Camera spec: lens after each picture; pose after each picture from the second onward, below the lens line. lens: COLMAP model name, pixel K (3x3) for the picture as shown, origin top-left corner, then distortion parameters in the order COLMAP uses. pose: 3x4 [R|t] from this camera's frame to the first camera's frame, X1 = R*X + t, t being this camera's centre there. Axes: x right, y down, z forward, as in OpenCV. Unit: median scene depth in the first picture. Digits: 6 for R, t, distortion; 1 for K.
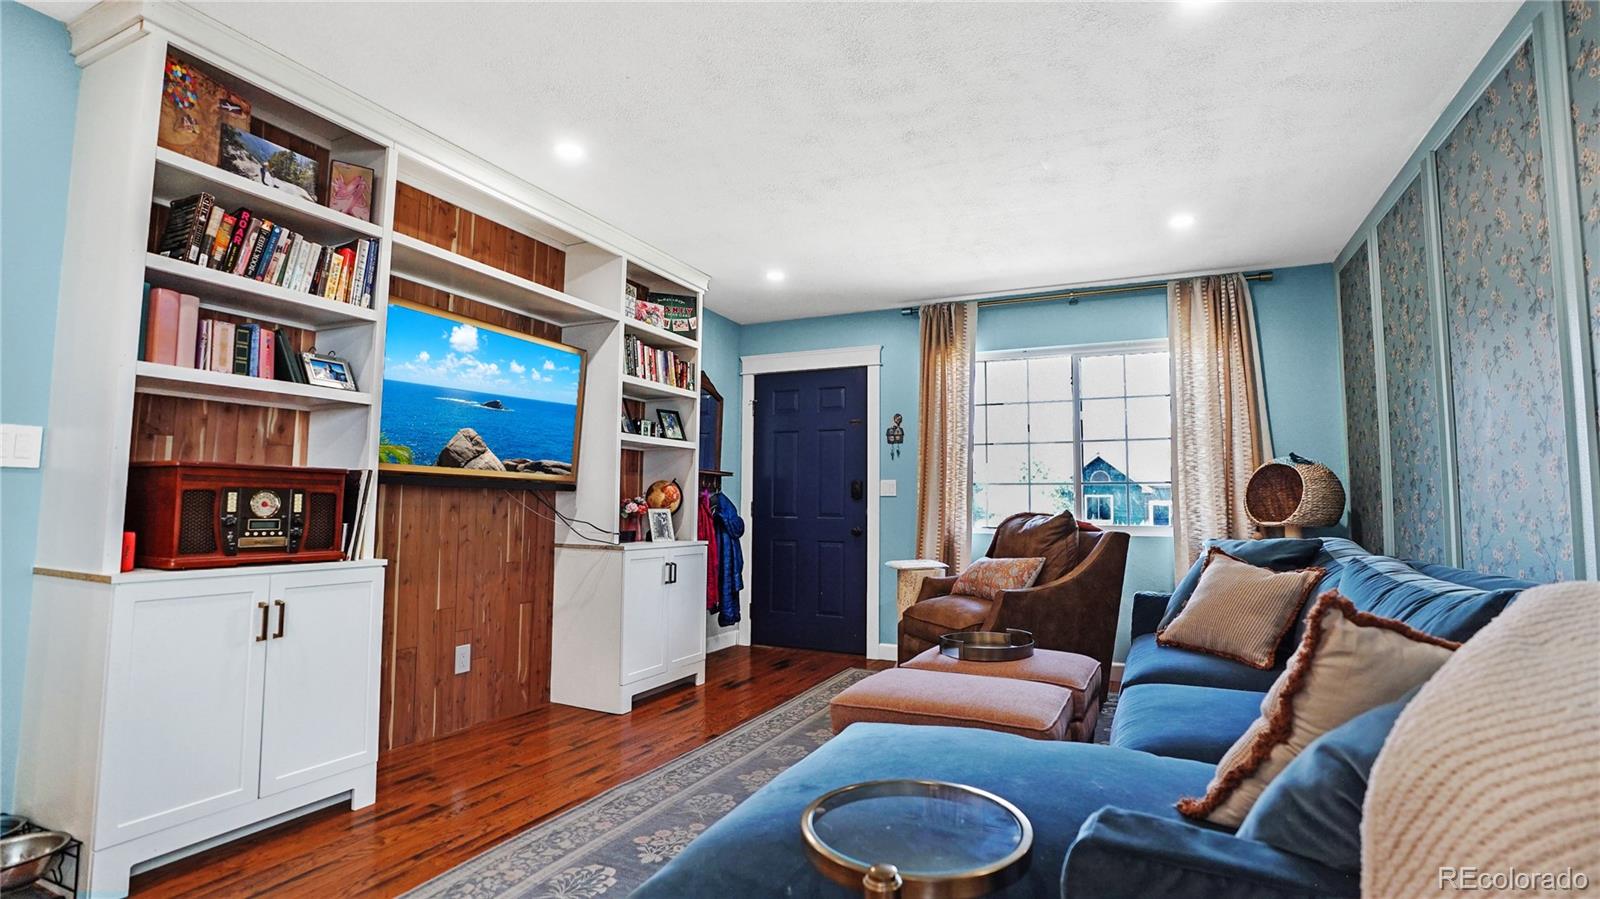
lens RADIAL K [[761.9, 0, 800.0], [0, 761.9, 449.5], [0, 0, 1]] dist [-0.062609, 0.030602]
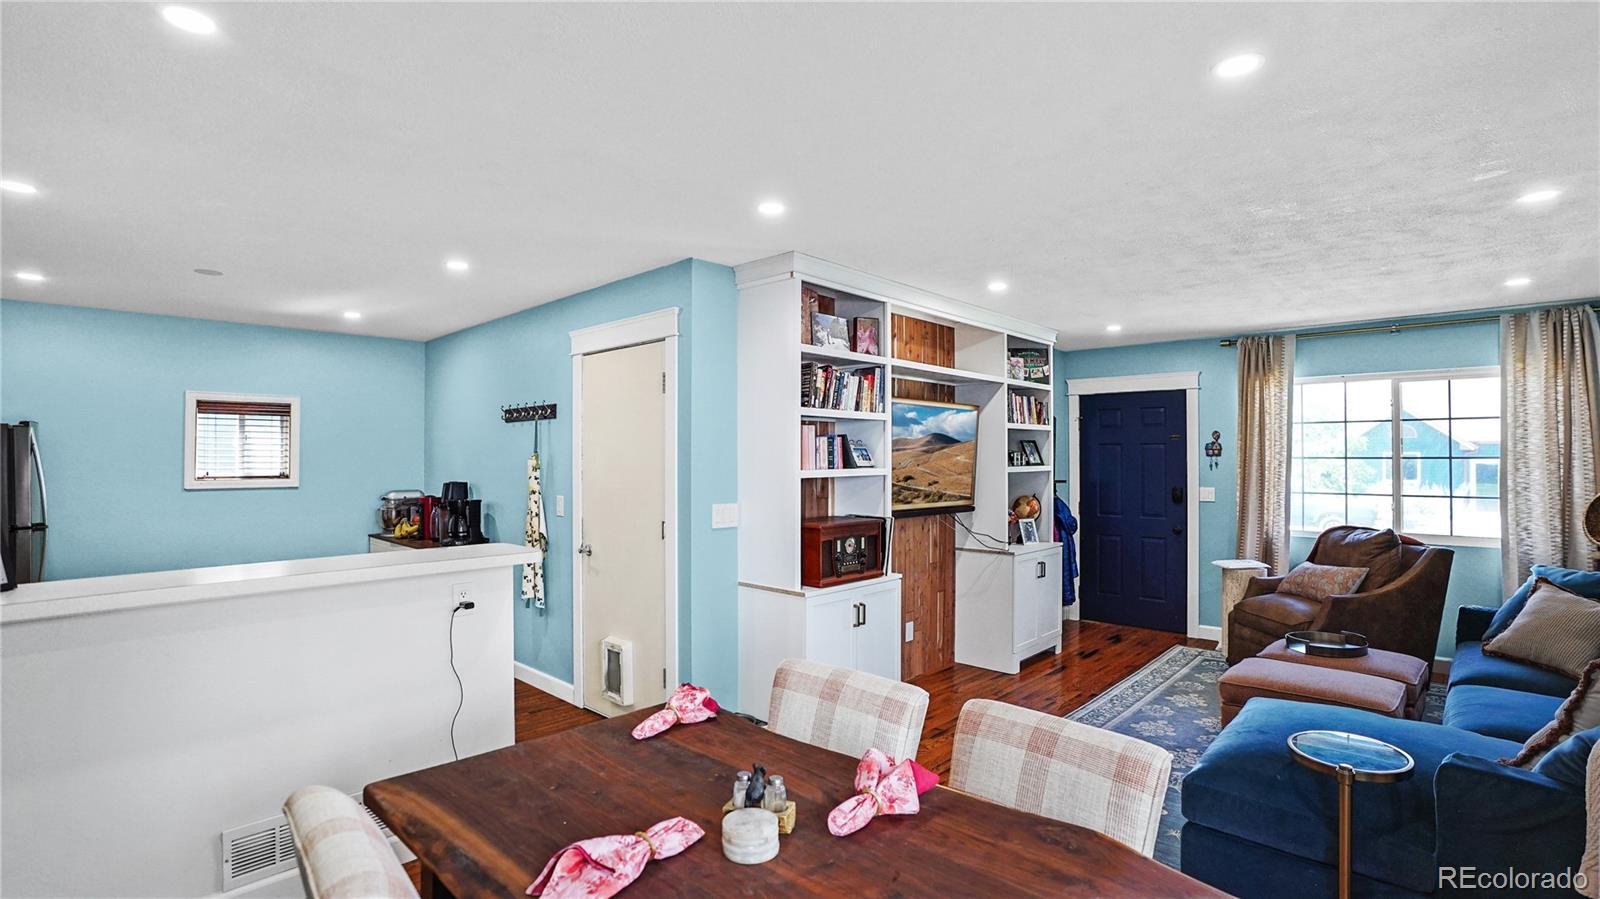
lens RADIAL K [[761.9, 0, 800.0], [0, 761.9, 449.5], [0, 0, 1]] dist [-0.062609, 0.030602]
pose [[0.954367, -0.012750, -0.298364, -0.186403], [0.031828, 0.997740, 0.059171, -0.145028], [0.296935, -0.065967, 0.952616, -0.382170]]
